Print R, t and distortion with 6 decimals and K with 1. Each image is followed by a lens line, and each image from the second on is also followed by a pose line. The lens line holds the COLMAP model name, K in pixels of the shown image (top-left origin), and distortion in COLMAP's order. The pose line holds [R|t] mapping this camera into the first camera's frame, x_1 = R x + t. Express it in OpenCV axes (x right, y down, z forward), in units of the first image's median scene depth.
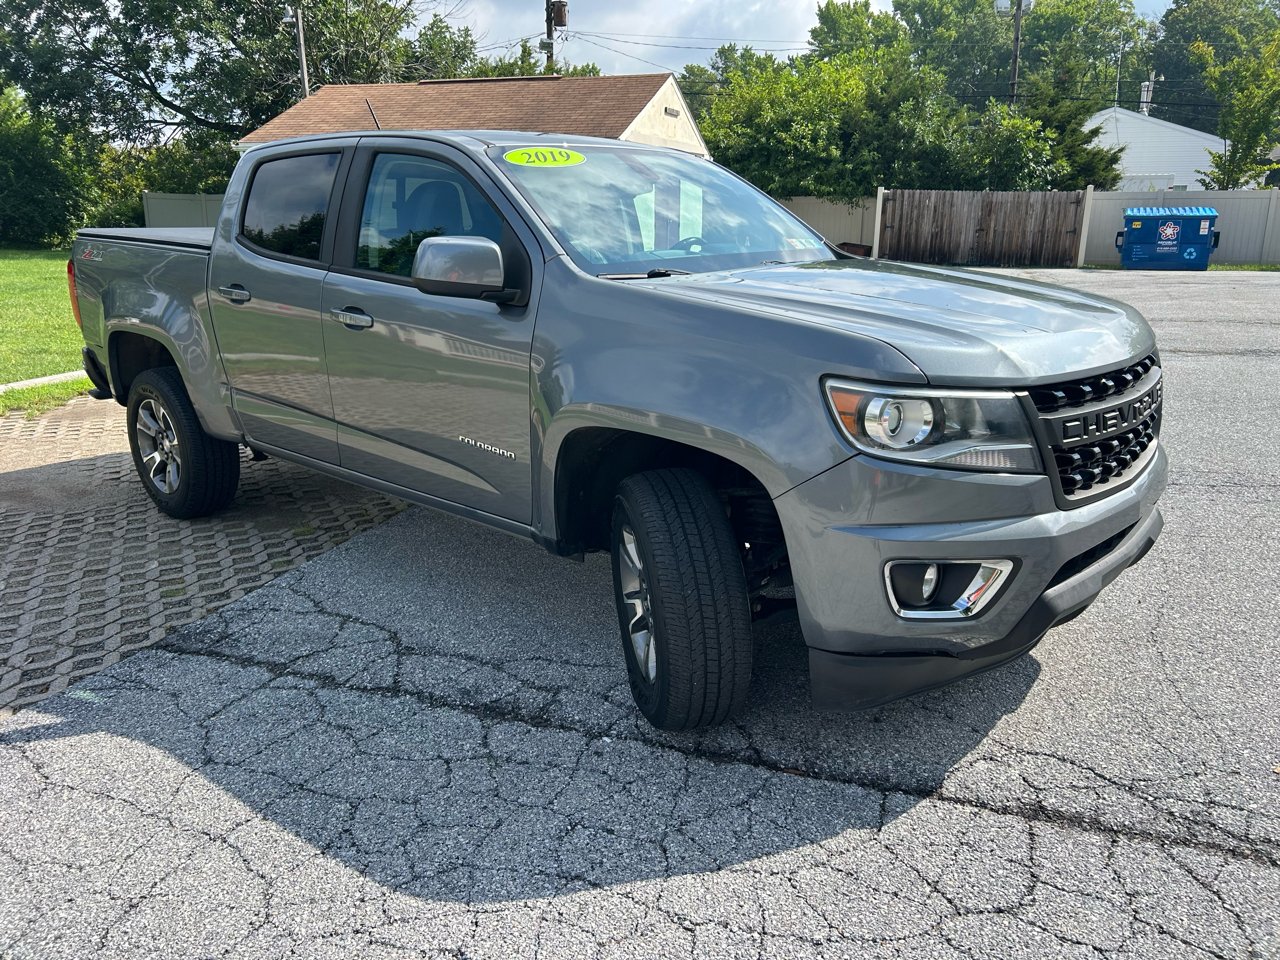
lens RADIAL K [[929.6, 0, 646.2], [0, 929.6, 449.3], [0, 0, 1]] dist [0.036755, -0.051594]
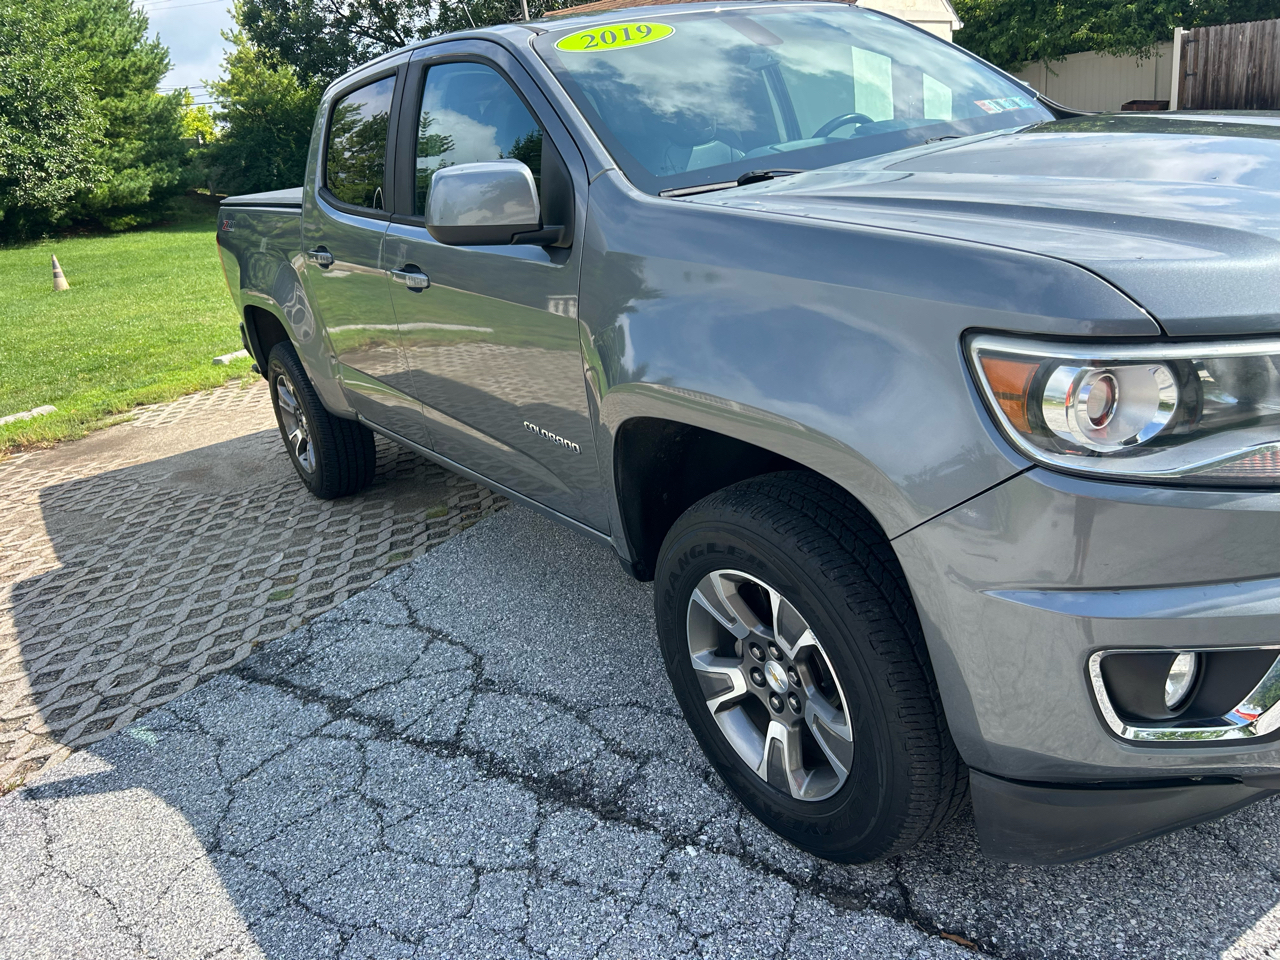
lens RADIAL K [[929.6, 0, 646.2], [0, 929.6, 449.3], [0, 0, 1]] dist [0.036755, -0.051594]
pose [[0.959546, -0.038595, -0.278895, 0.119419], [0.064293, 0.994424, 0.083590, -0.051215], [0.274114, -0.098140, 0.956677, 0.288148]]
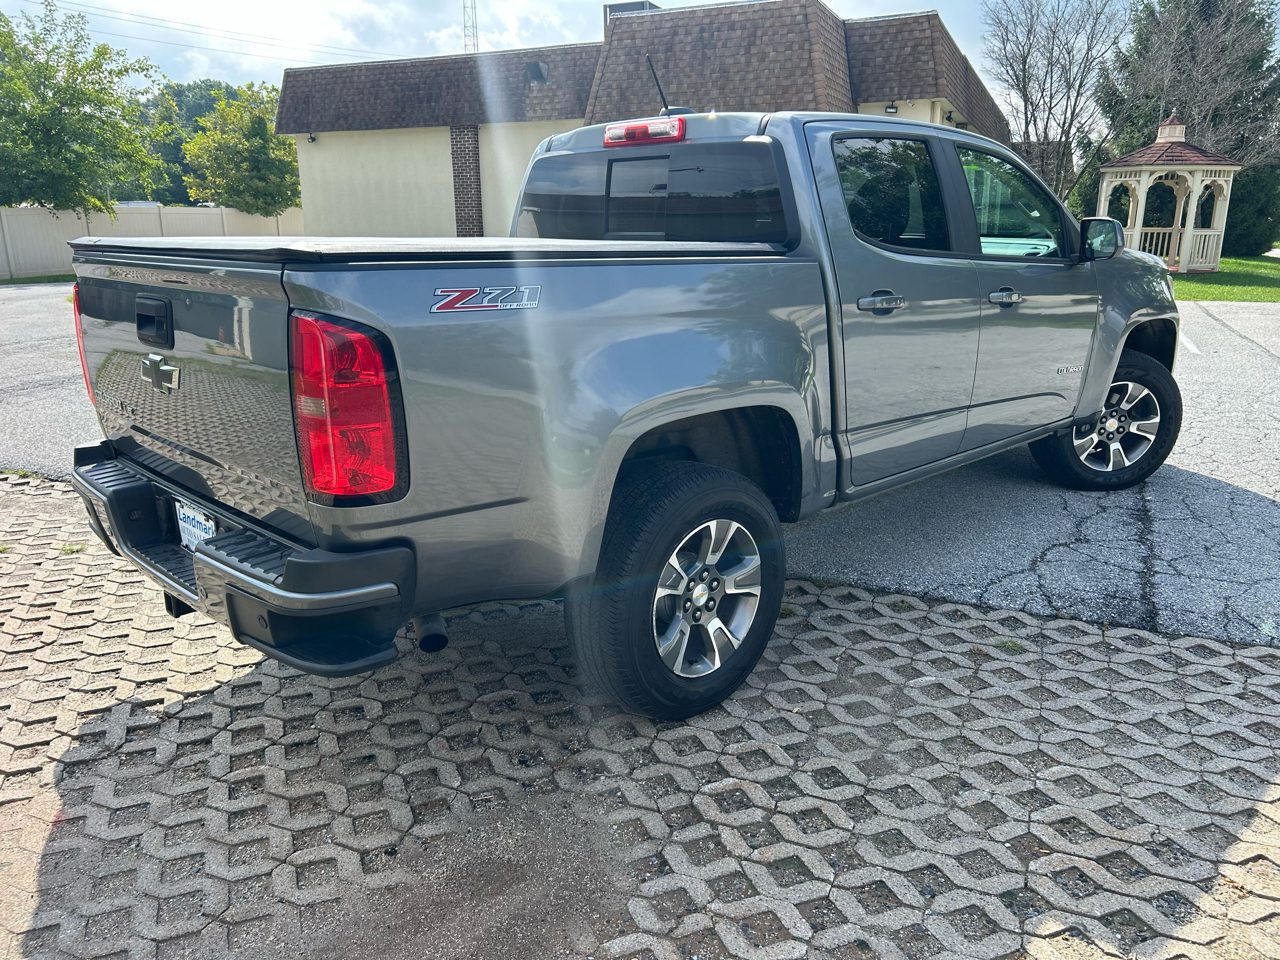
lens RADIAL K [[954.8, 0, 640.0], [0, 954.8, 480.0], [0, 0, 1]] dist [0.045348, -0.057033]
pose [[0.106308, -0.253190, 0.961558, -1.613525], [0.252311, 0.942255, 0.220213, -0.313355], [-0.961789, 0.219201, 0.164052, 1.397091]]
